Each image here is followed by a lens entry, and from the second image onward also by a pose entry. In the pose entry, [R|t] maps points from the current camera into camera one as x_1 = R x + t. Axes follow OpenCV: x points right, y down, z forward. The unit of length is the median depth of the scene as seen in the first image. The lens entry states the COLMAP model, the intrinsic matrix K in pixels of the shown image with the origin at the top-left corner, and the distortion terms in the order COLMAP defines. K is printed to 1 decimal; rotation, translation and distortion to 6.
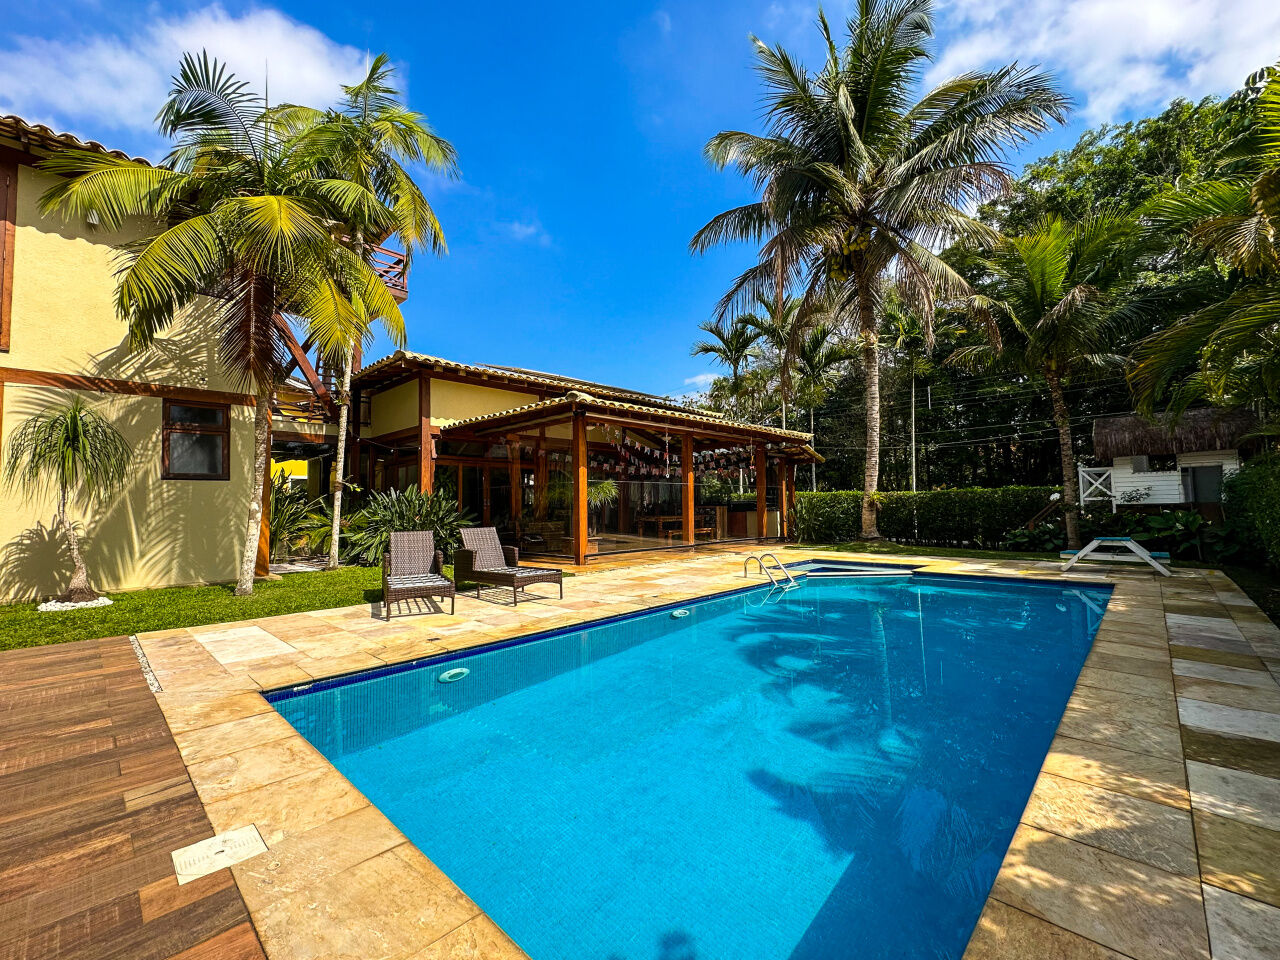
lens RADIAL K [[530.9, 0, 640.0], [0, 530.9, 480.0], [0, 0, 1]] dist [-0.005519, 0.000197]
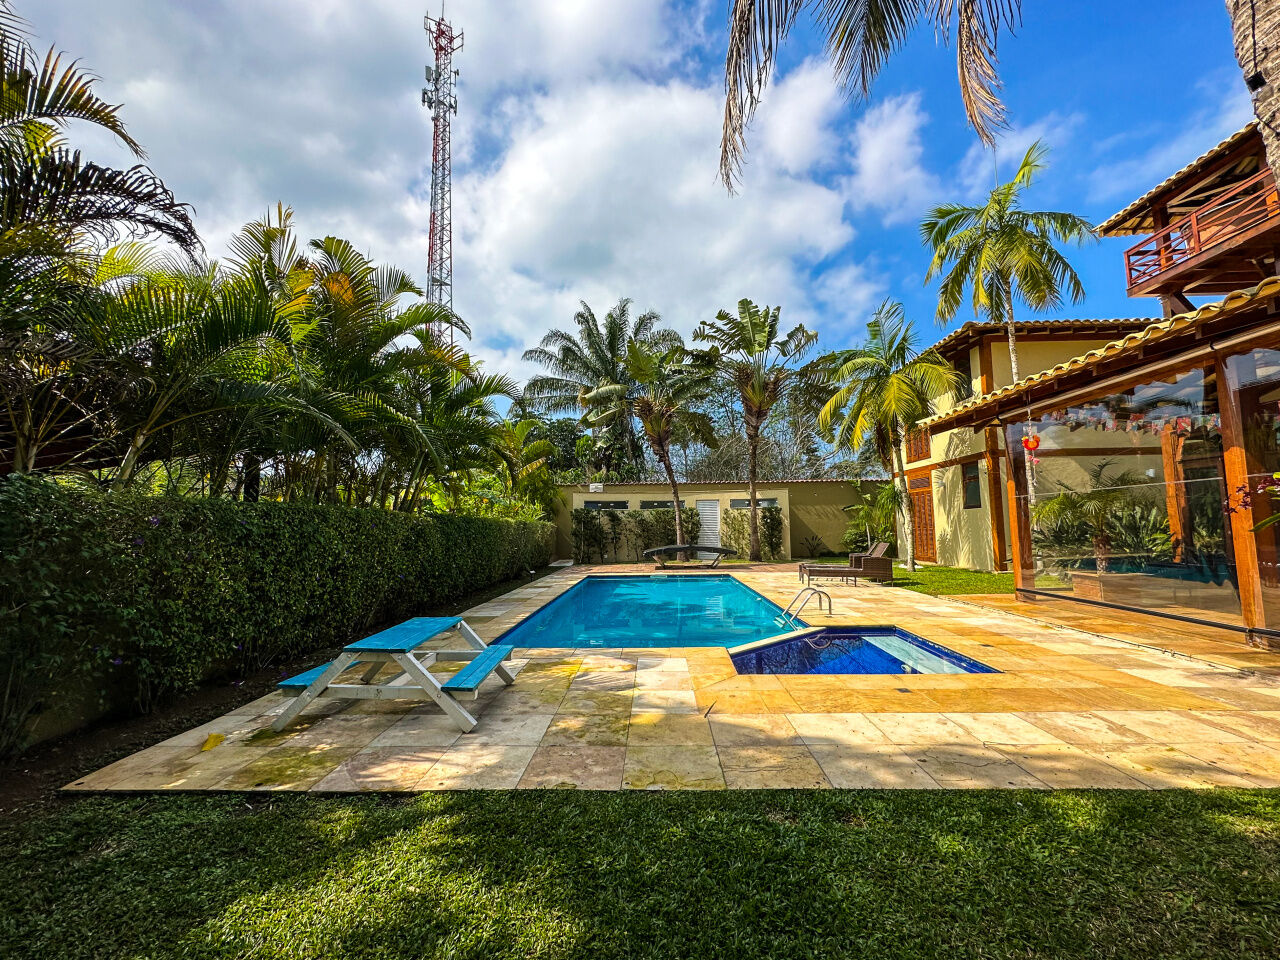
lens RADIAL K [[533.4, 0, 640.0], [0, 533.4, 480.0], [0, 0, 1]] dist [0.001681, -0.000082]
pose [[-0.747150, -0.026234, -0.664137, 1.216357], [0.063828, 0.991771, -0.110983, 0.036000], [0.661583, -0.125311, -0.739327, 1.696813]]
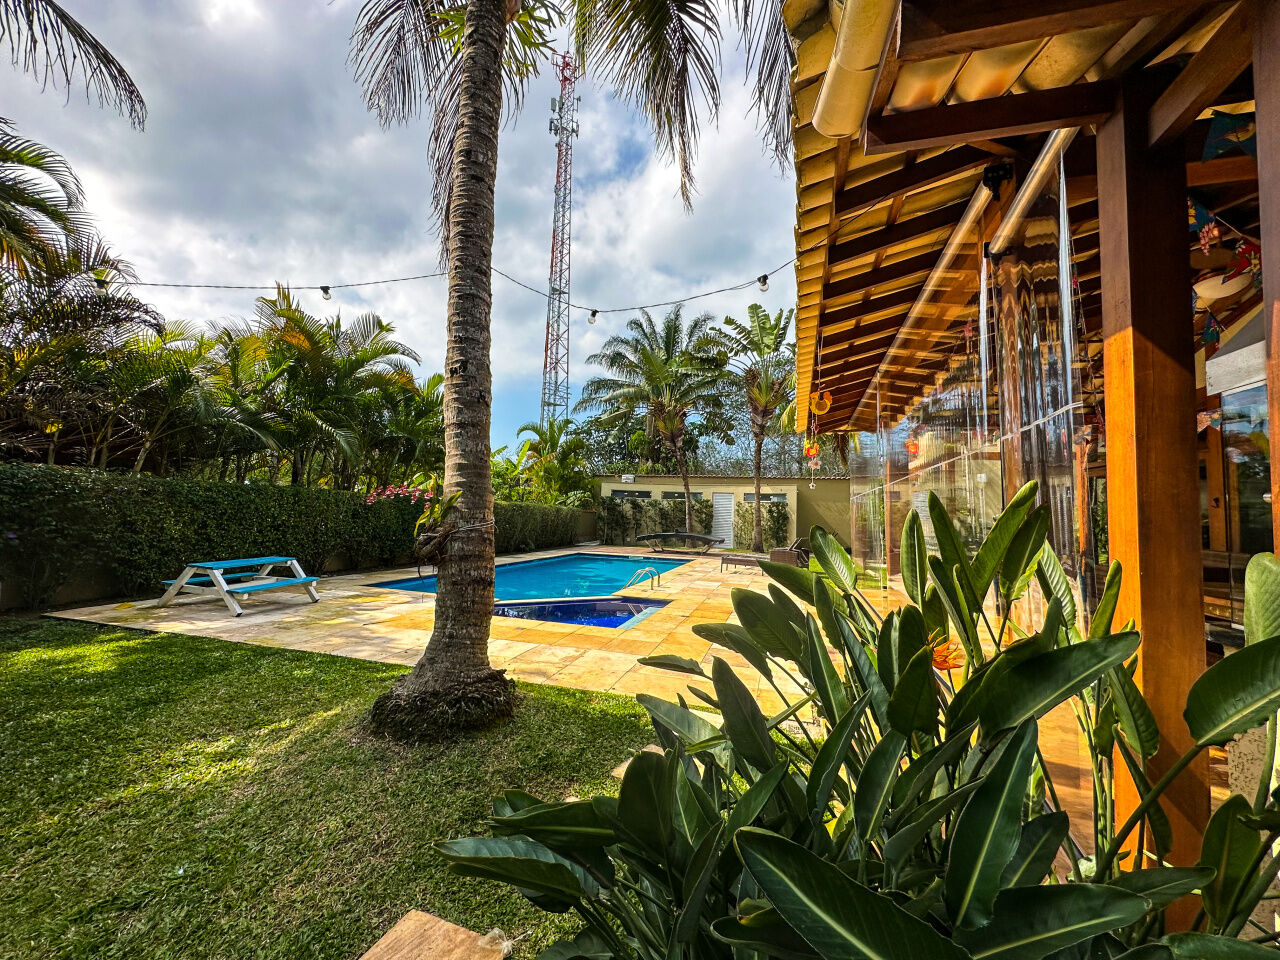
lens RADIAL K [[517.6, 0, 640.0], [0, 517.6, 480.0], [0, 0, 1]] dist [-0.000485, 0.000050]
pose [[-0.891198, -0.038531, -0.451975, 0.840793], [0.007838, 0.994929, -0.100272, 0.067609], [0.453547, -0.092904, -0.886377, 2.207636]]
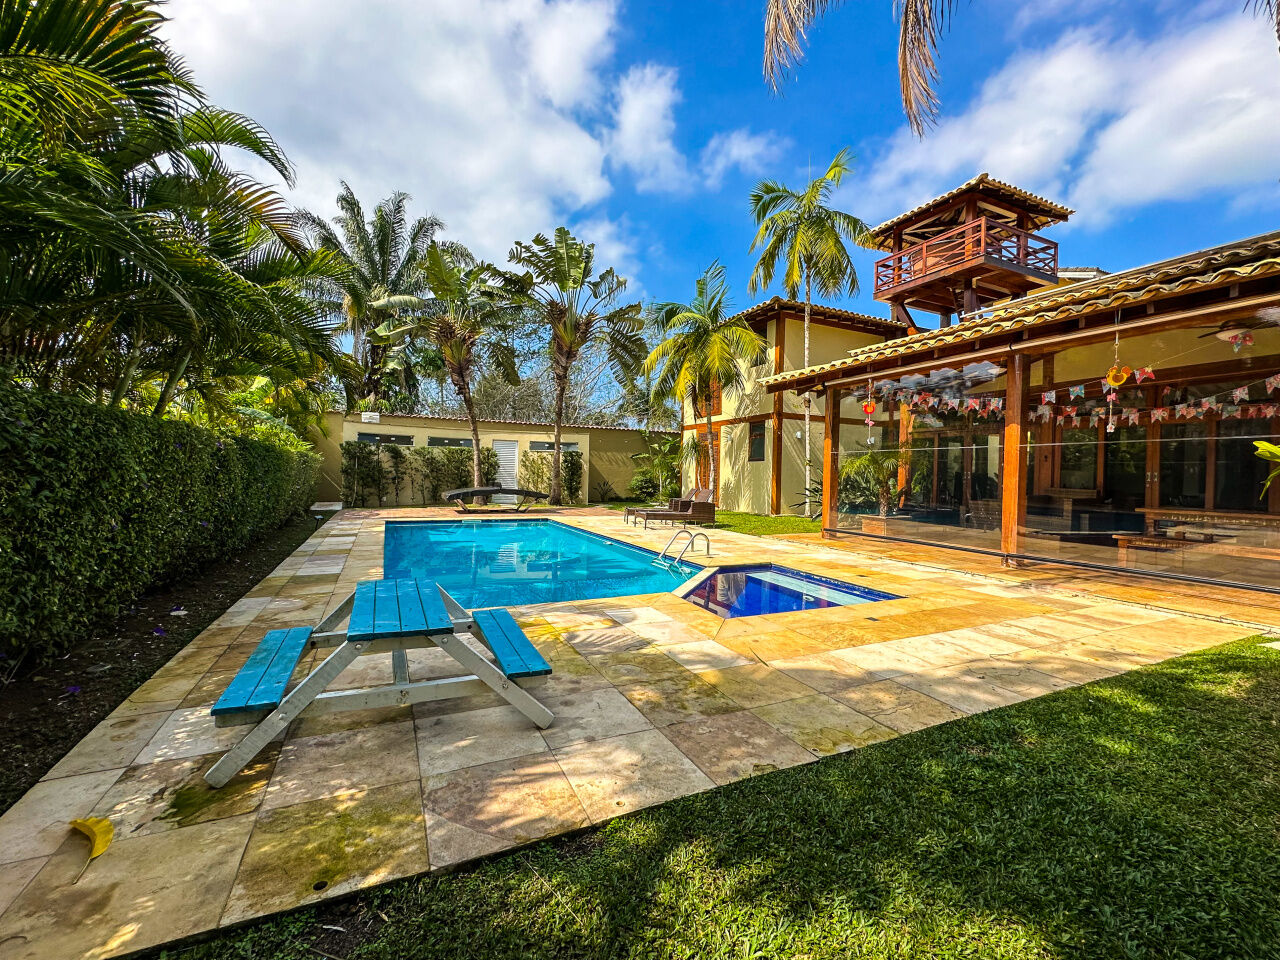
lens RADIAL K [[537.1, 0, 640.0], [0, 537.1, 480.0], [0, 0, 1]] dist [0.000384, 0.000597]
pose [[-0.358573, 0.025205, -0.933161, 1.310418], [0.033014, 0.999352, 0.014307, 0.030322], [0.932918, -0.025677, -0.359173, 1.413722]]
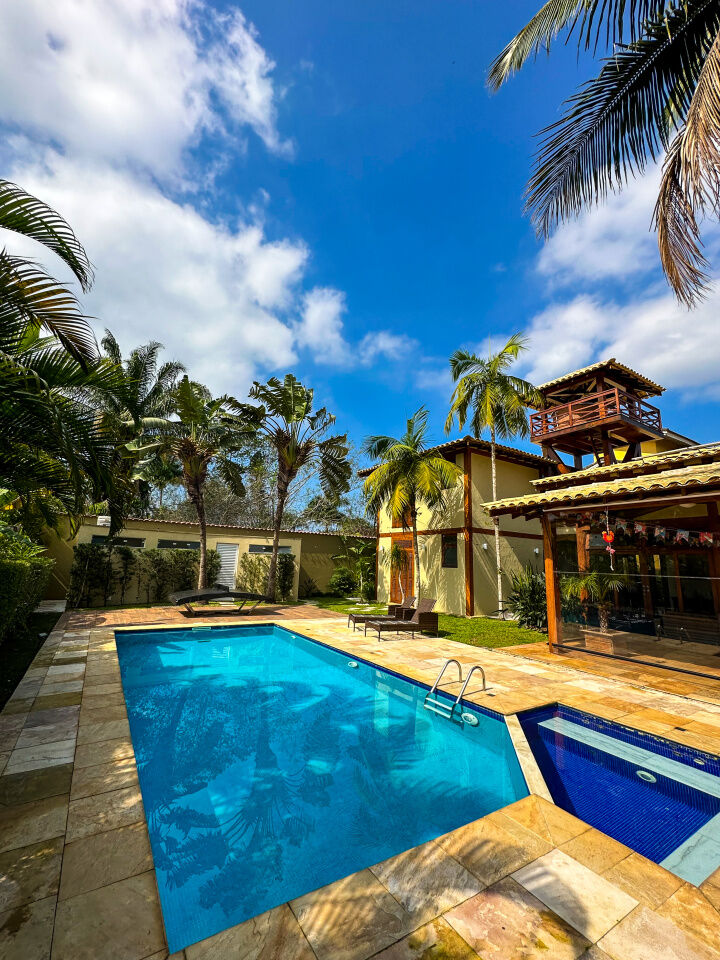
lens RADIAL K [[398.2, 0, 360.0], [0, 398.2, 480.0], [0, 0, 1]] dist [-0.005519, 0.000197]
pose [[-0.235254, -0.184255, -0.954309, 1.111117], [0.017313, 0.980916, -0.193660, -0.049049], [0.971780, -0.062081, -0.227574, 1.116061]]
